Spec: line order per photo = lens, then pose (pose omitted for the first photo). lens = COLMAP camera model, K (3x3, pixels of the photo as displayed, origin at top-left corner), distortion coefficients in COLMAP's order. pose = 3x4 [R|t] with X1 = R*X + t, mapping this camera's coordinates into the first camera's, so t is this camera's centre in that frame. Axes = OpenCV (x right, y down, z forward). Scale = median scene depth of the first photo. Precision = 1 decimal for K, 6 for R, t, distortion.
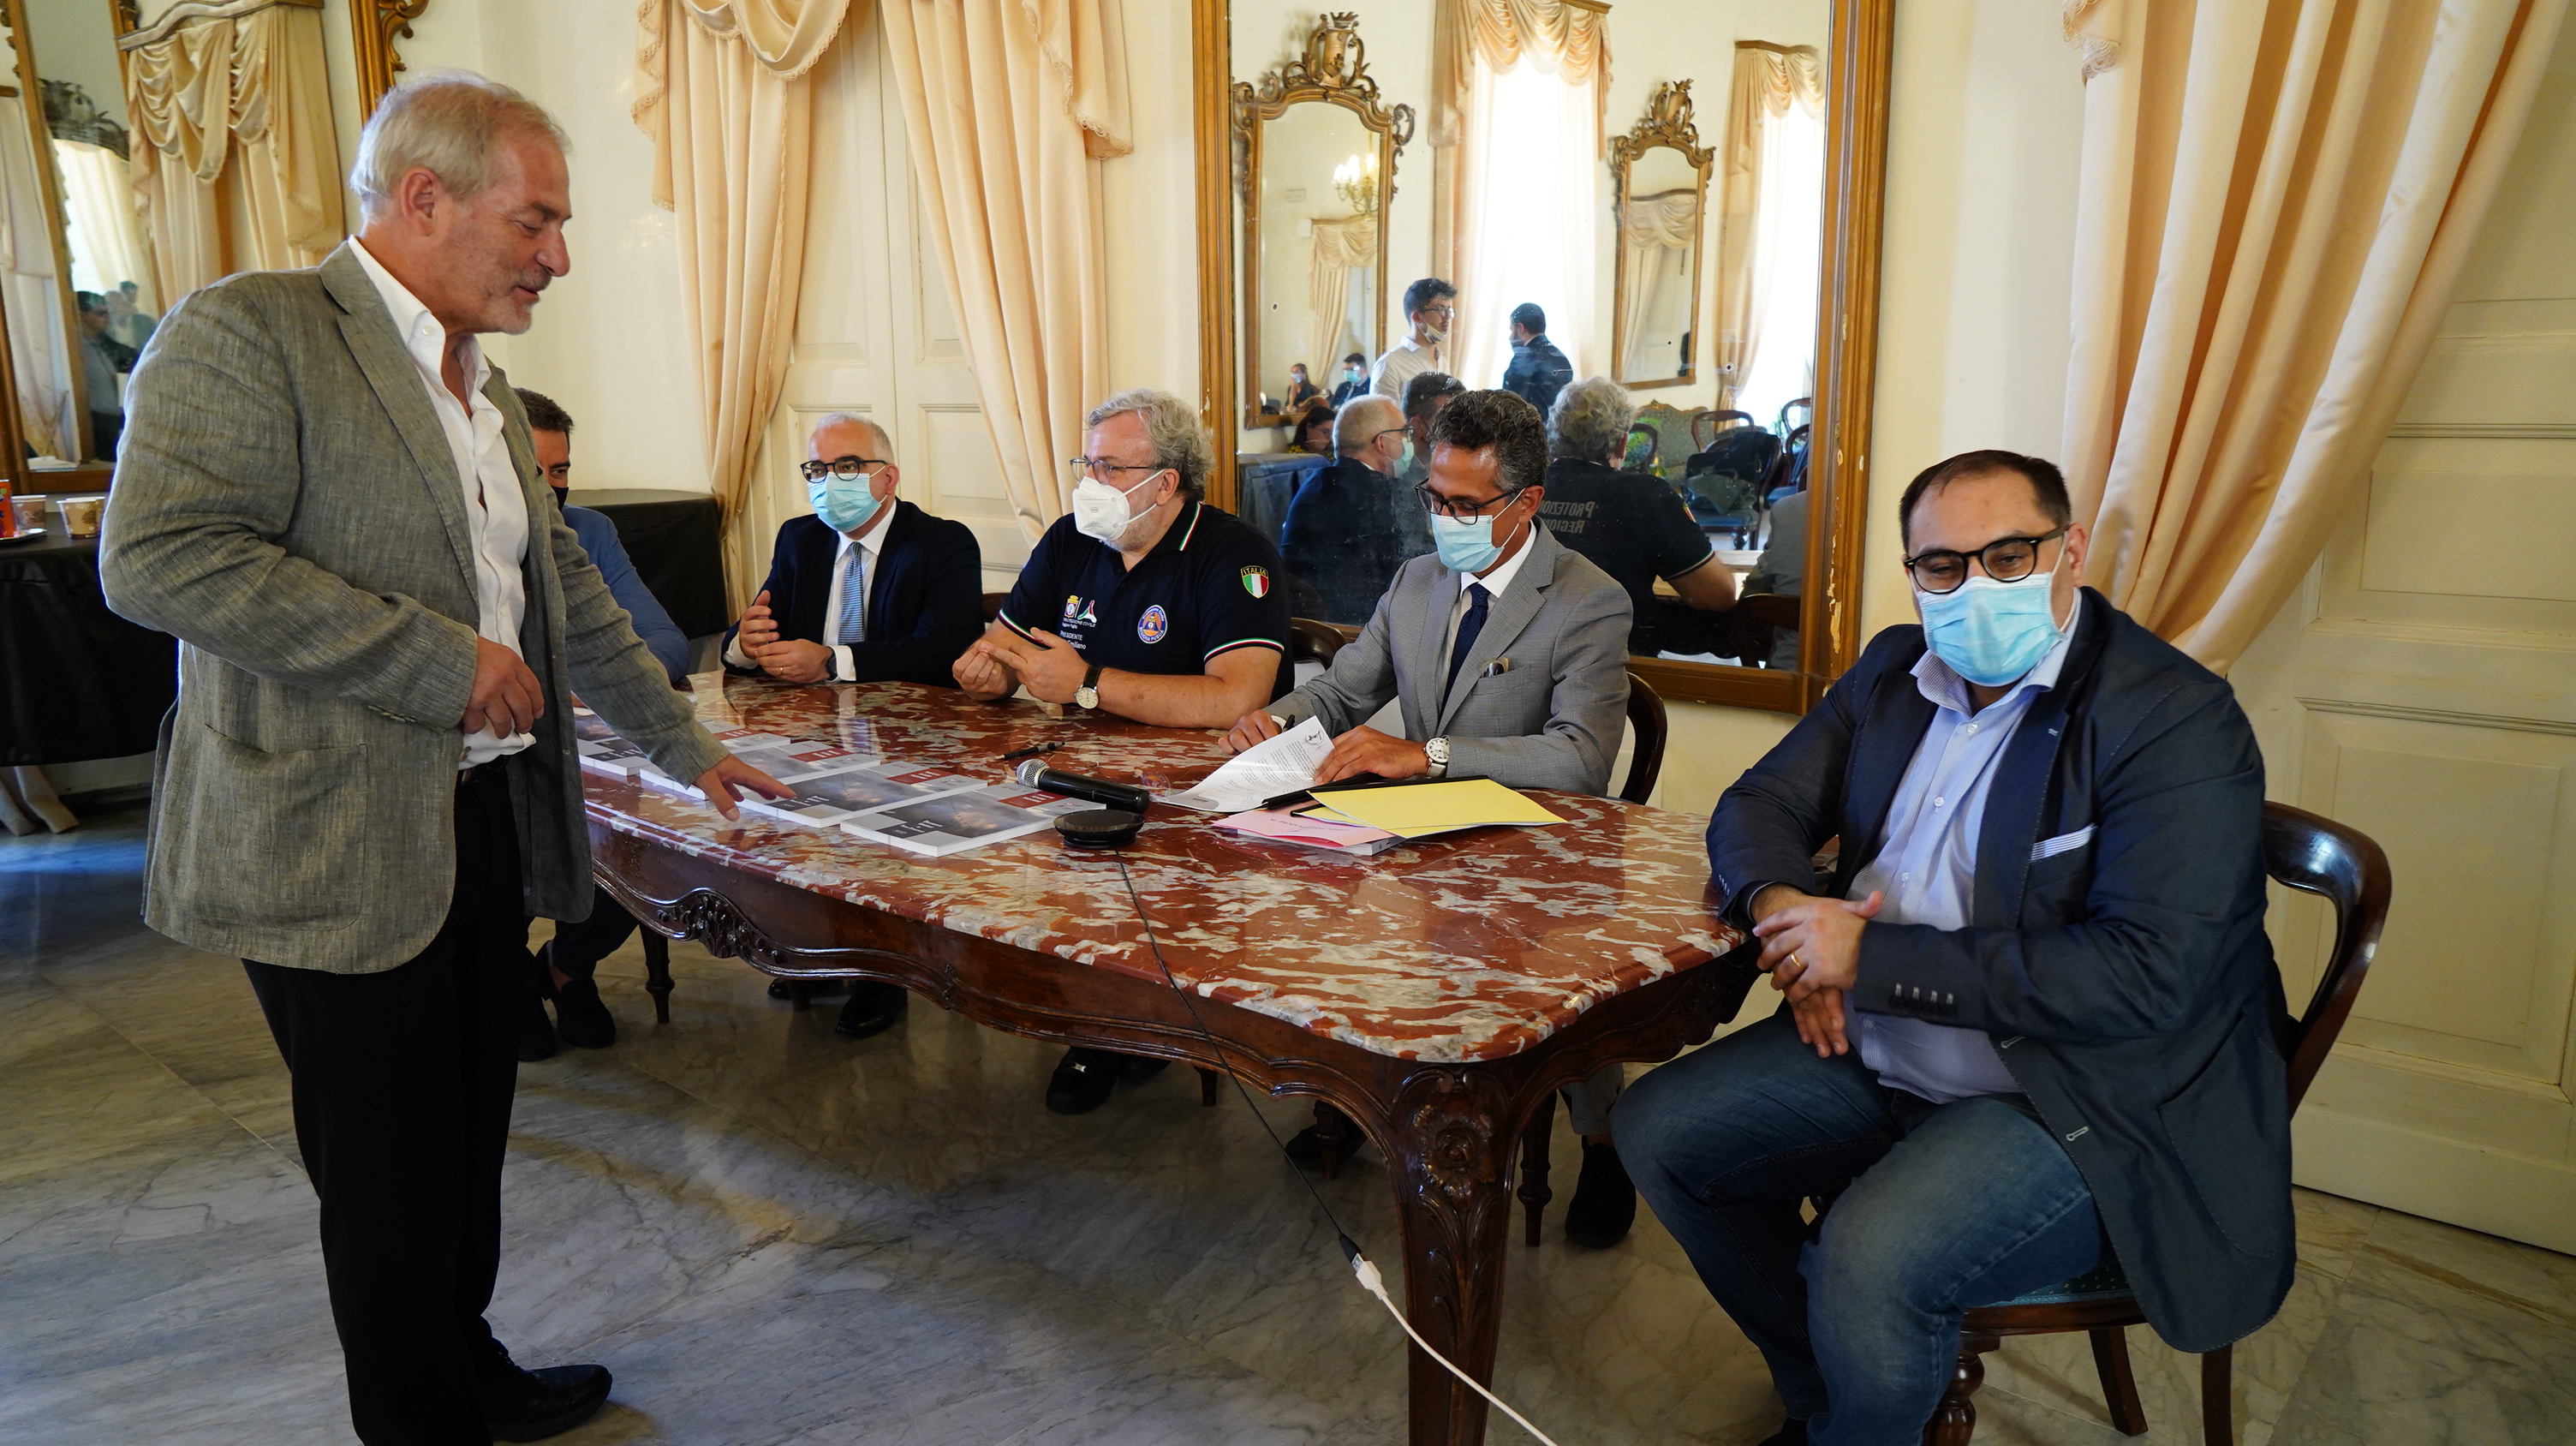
lens RADIAL K [[1689.7, 0, 1288.0], [0, 1689.7, 723.0], [0, 0, 1]] dist [0.025436, 0.002969]
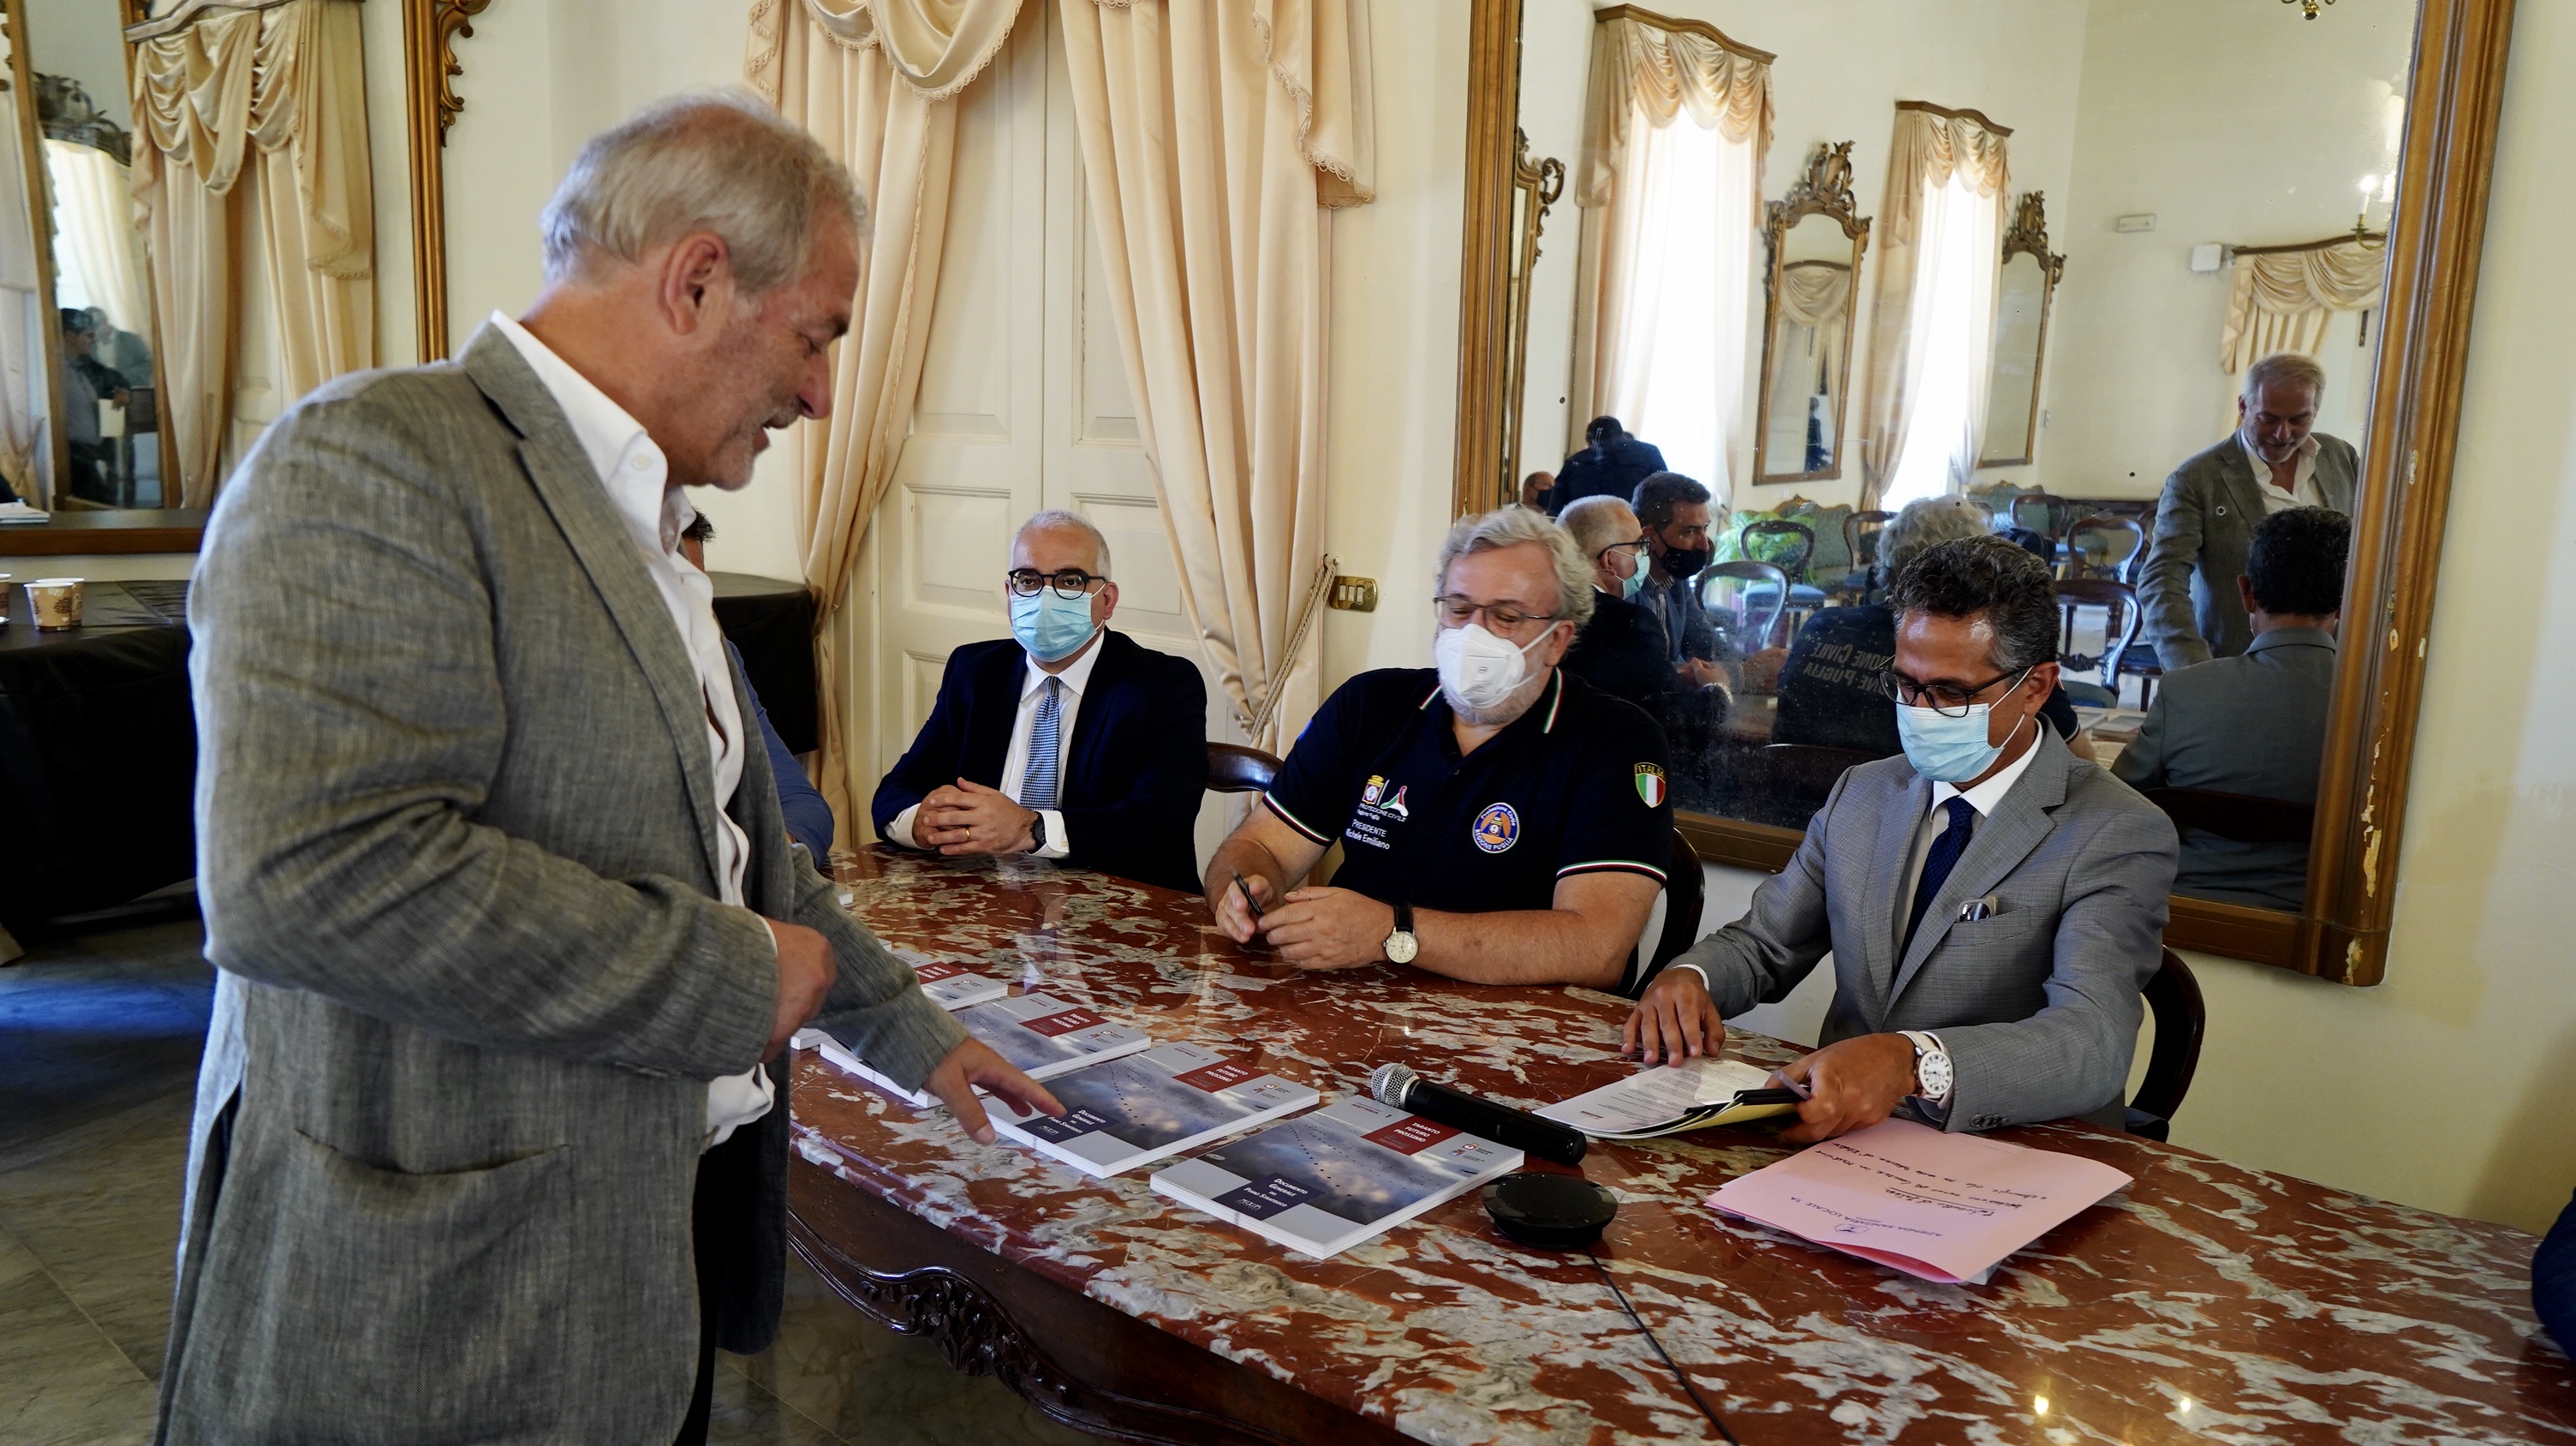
lens RADIAL K [[1715.8, 0, 1249.5], [0, 1715.8, 722.8], [0, 0, 1]] dist [0.030144, 0.002748]
pose [[0.999186, 0.040008, -0.005122, -0.114819], [-0.040147, 0.998719, -0.030810, -0.050800], [0.003883, 0.030991, 0.999512, 0.156616]]
